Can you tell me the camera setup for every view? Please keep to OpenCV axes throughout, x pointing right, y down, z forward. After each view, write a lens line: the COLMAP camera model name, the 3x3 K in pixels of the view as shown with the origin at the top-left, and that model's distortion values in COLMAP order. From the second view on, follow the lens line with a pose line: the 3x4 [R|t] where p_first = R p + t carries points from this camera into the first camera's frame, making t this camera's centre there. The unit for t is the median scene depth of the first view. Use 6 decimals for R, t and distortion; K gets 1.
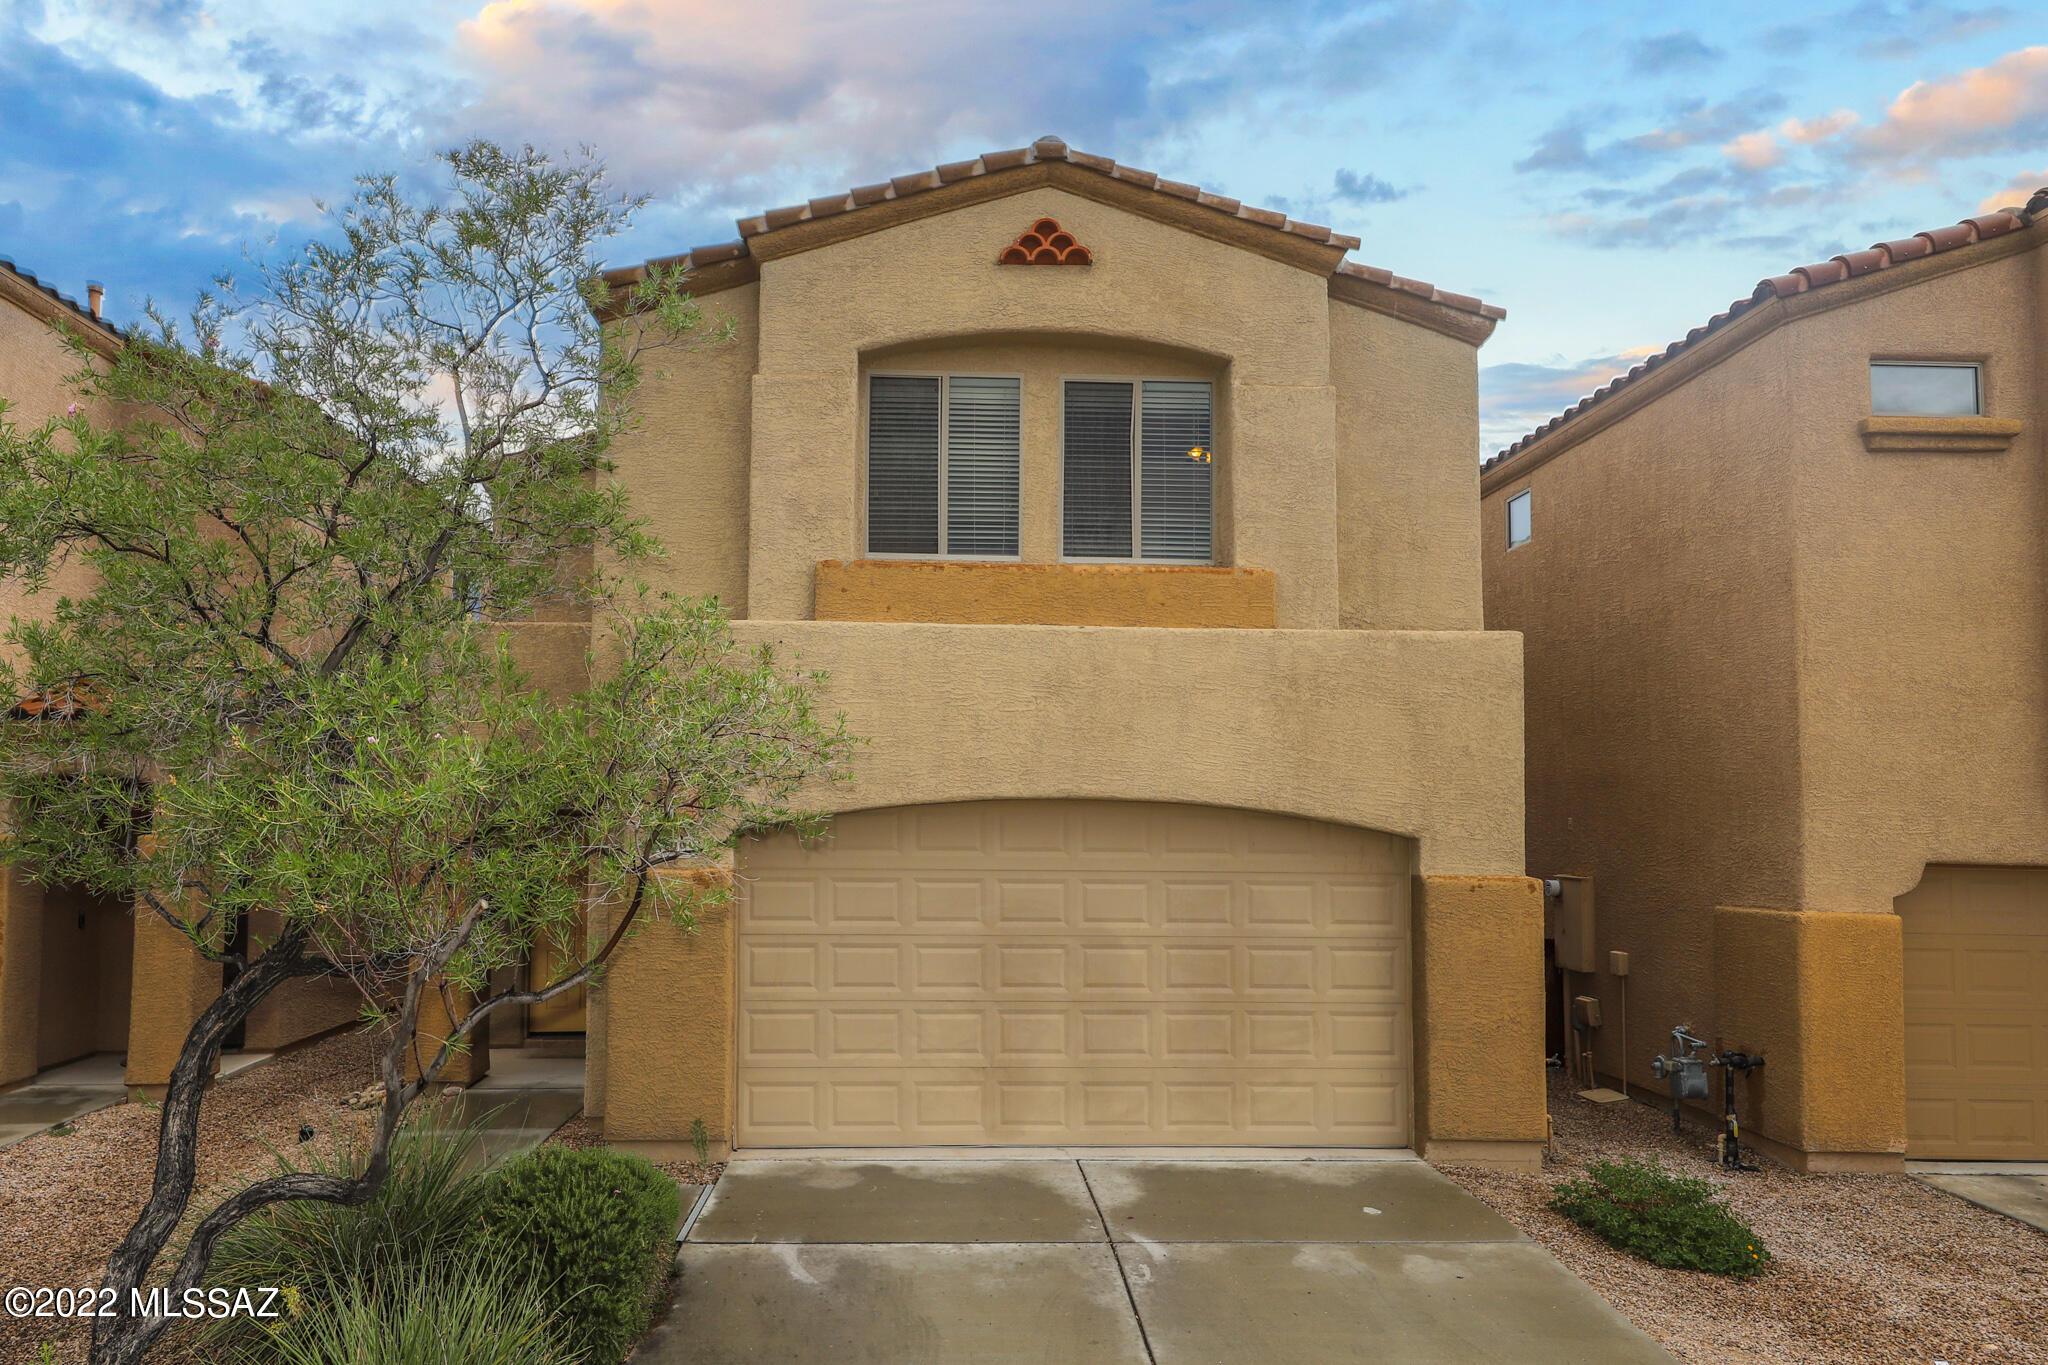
lens RADIAL K [[1259.4, 0, 1024.5], [0, 1259.4, 741.4], [0, 0, 1]] dist [0.056322, 0.000366]
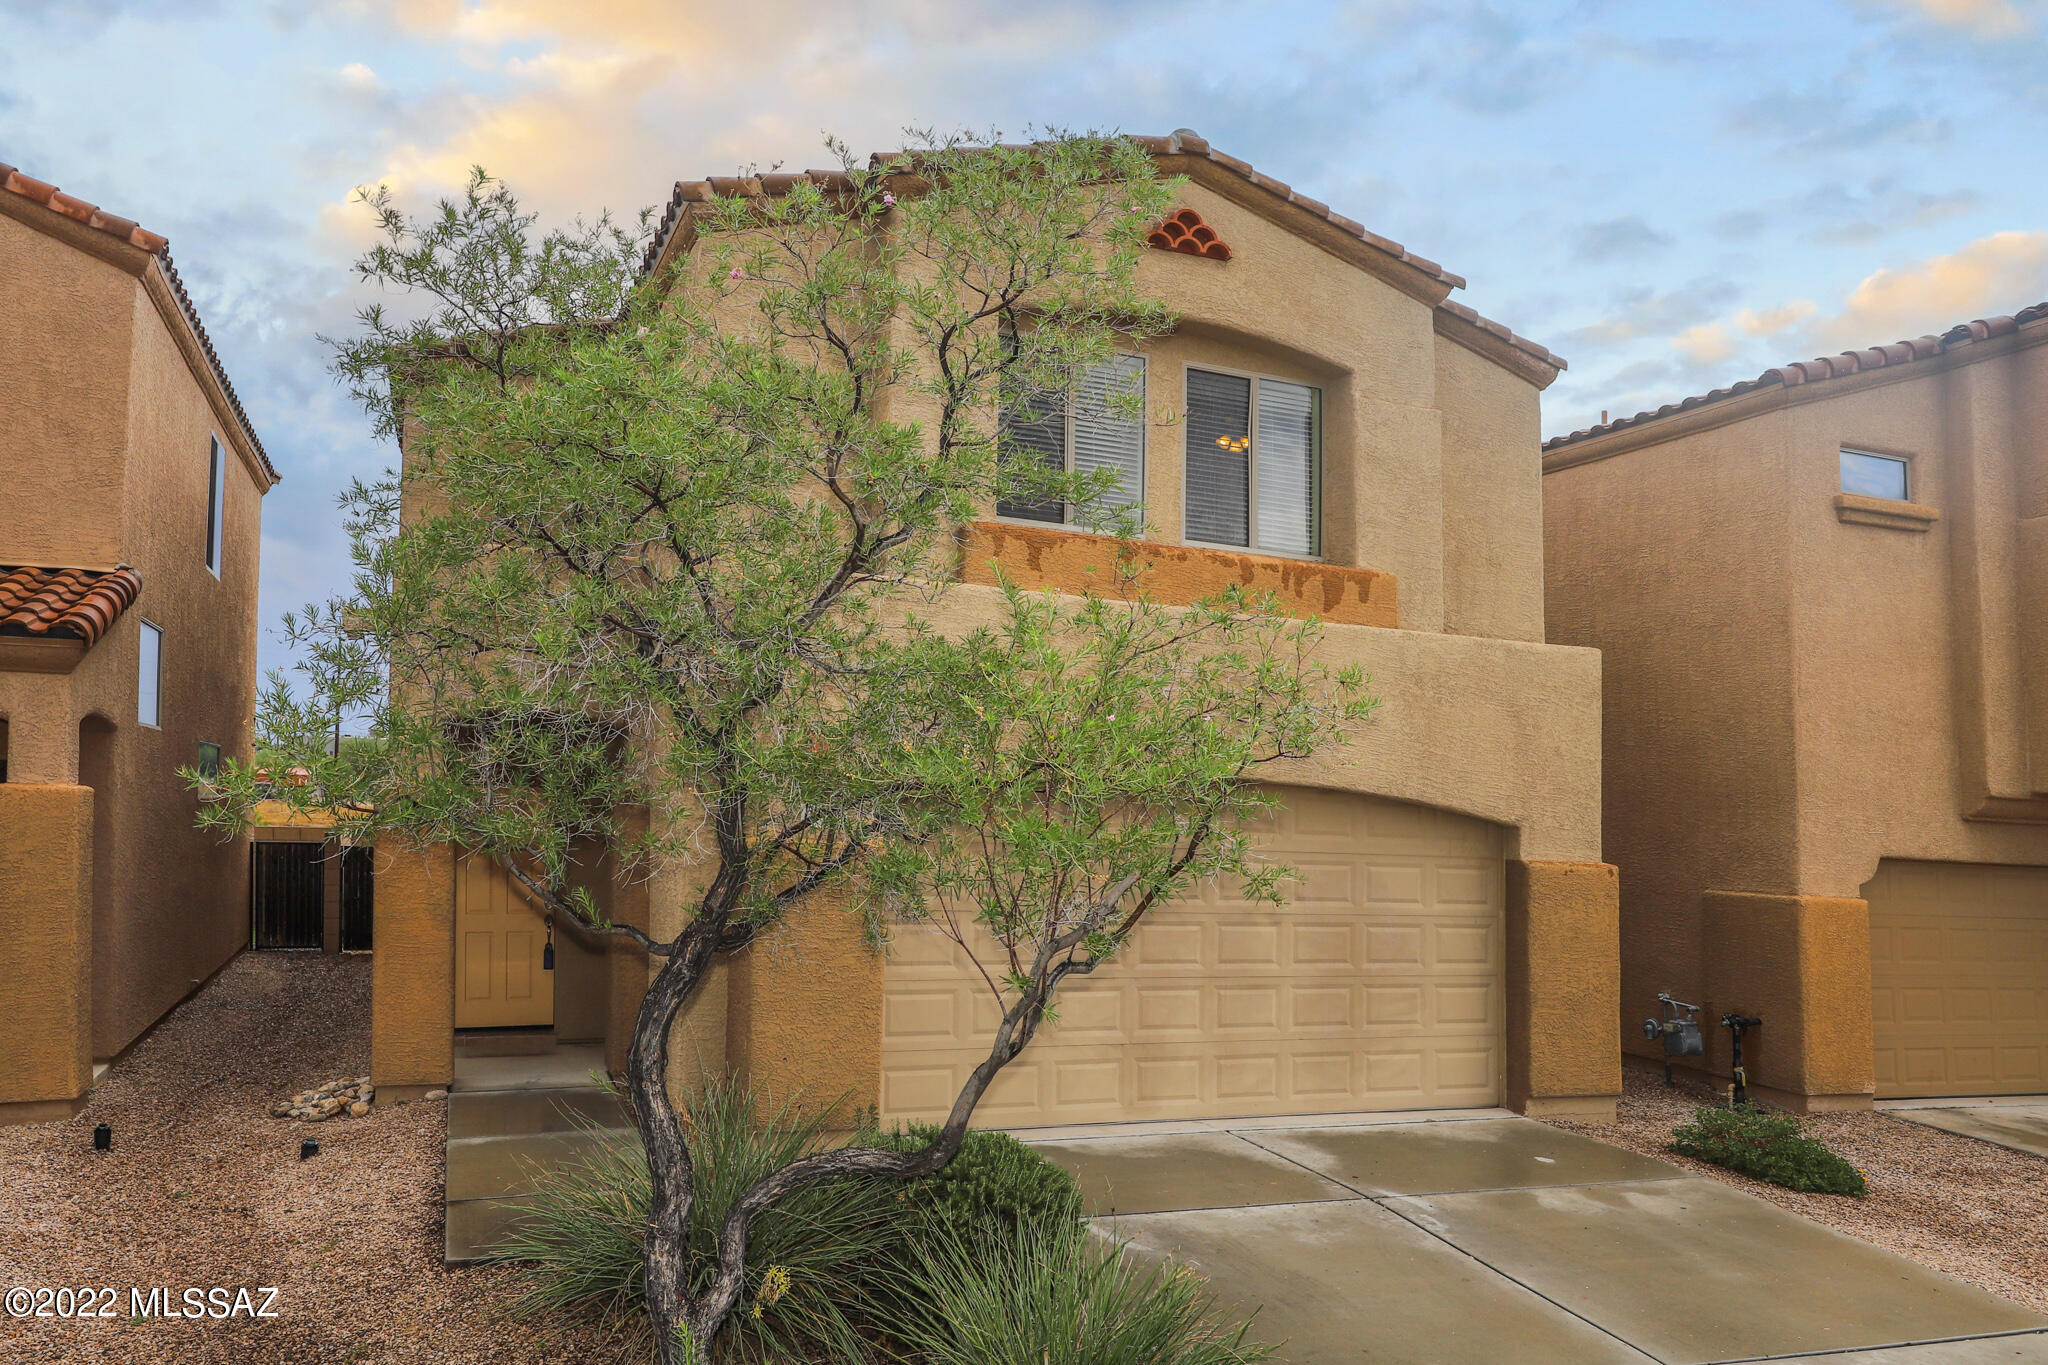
lens RADIAL K [[1418.0, 0, 1024.0], [0, 1418.0, 682.5], [0, 0, 1]] dist [0.052684, 0.069599]
pose [[0.940322, 0.057738, 0.335352, -0.512009], [-0.054054, 0.998331, -0.020318, -0.001529], [-0.335966, 0.000978, 0.941874, -0.038750]]
